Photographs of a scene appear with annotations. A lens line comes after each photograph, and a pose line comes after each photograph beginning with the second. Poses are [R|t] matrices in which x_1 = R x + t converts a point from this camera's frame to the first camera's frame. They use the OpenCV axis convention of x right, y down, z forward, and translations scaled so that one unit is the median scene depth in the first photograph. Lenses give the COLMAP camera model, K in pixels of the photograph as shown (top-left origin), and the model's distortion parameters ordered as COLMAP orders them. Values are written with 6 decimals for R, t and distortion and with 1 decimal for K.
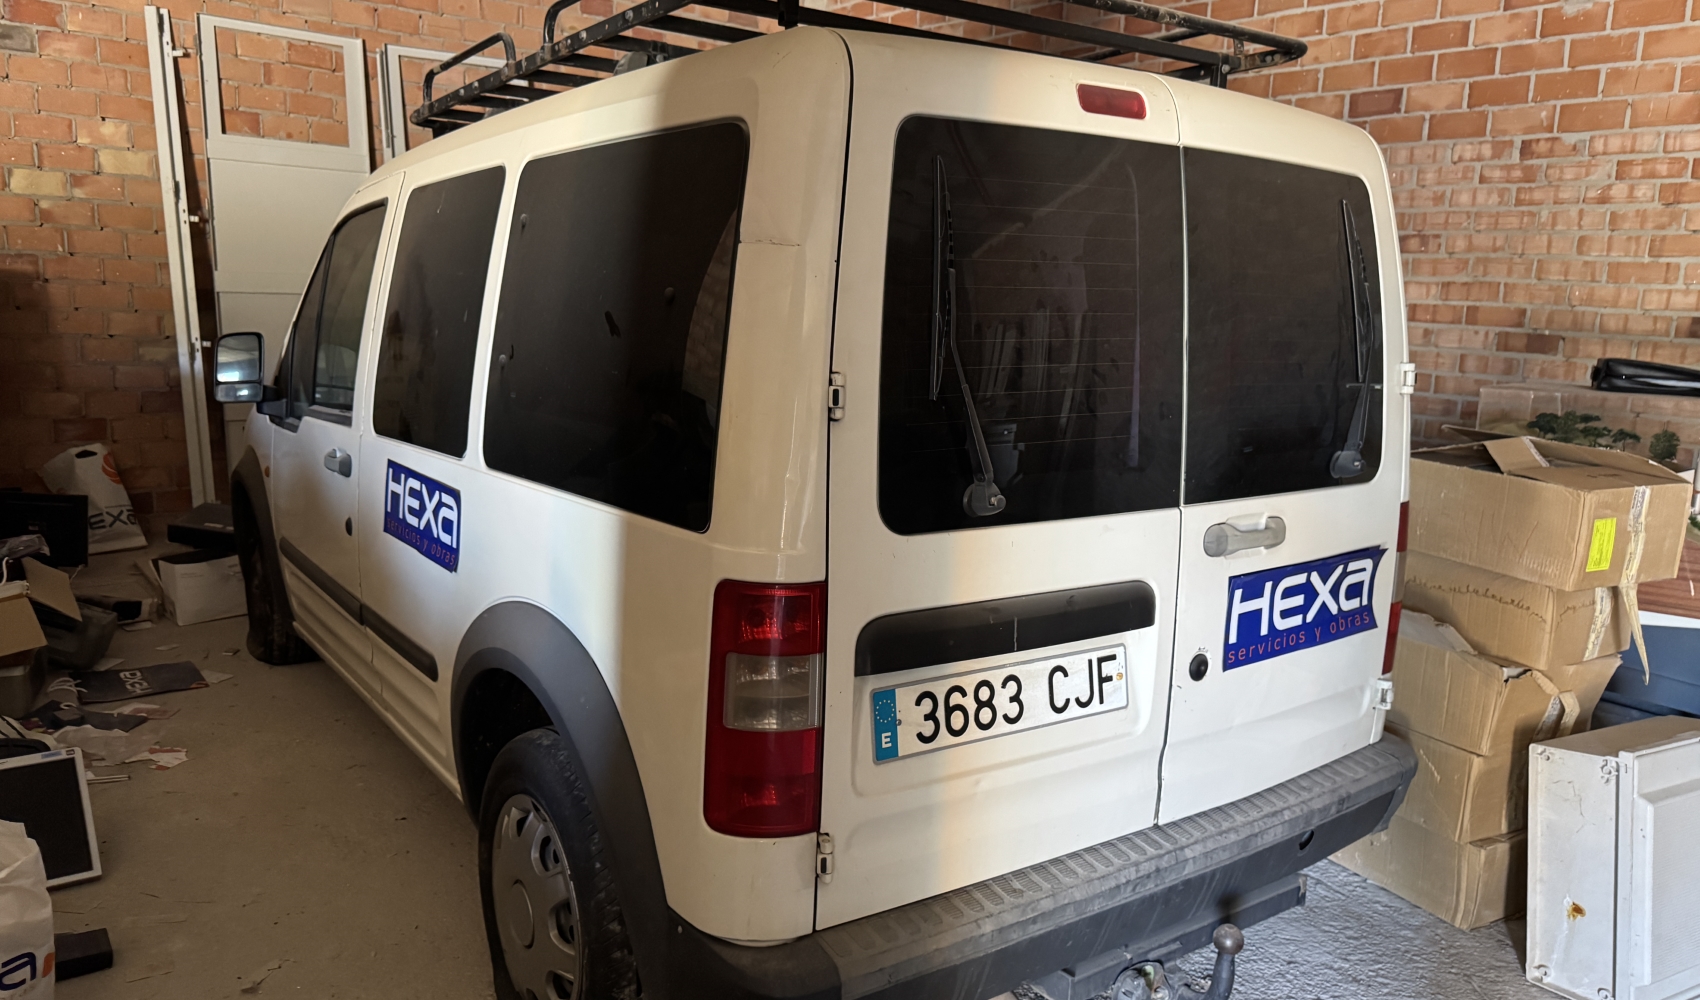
lens RADIAL K [[1239.4, 0, 847.9], [0, 1239.4, 478.9], [0, 0, 1]] dist [0.077378, -0.097444]
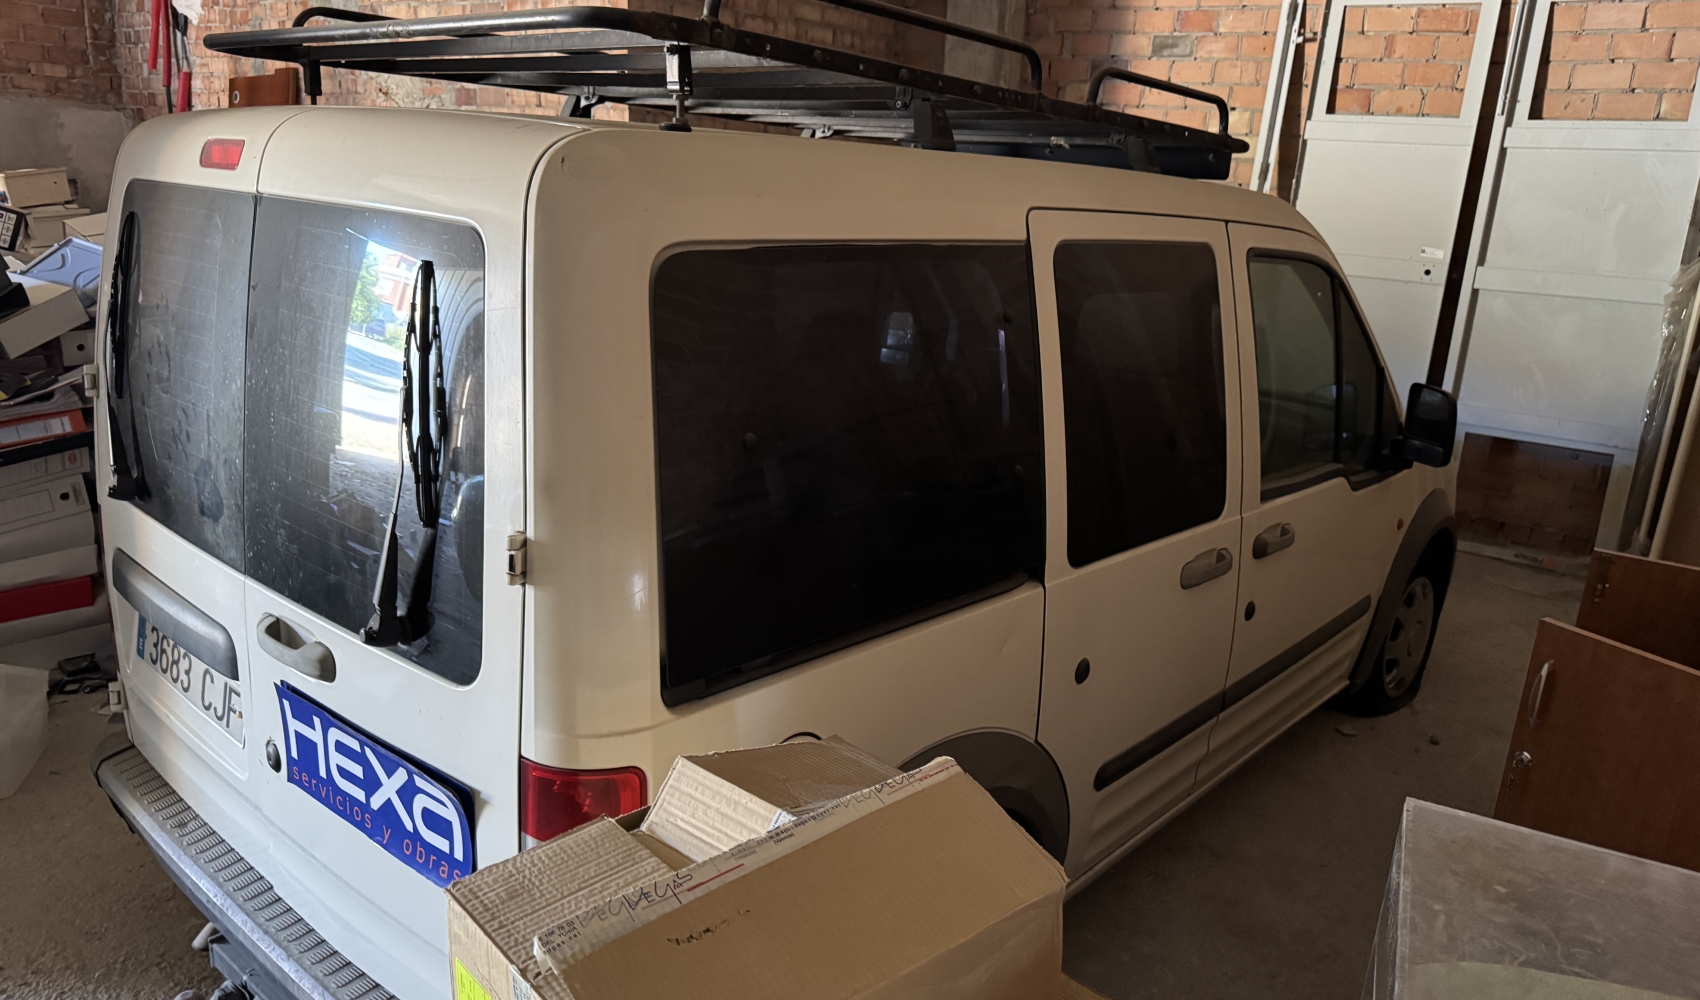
lens RADIAL K [[1239.4, 0, 847.9], [0, 1239.4, 478.9], [0, 0, 1]] dist [0.077378, -0.097444]
pose [[0.201210, 0.228894, -0.952430, 1.254622], [-0.188039, 0.963258, 0.191771, -0.317713], [0.961330, 0.140508, 0.236858, 1.207638]]
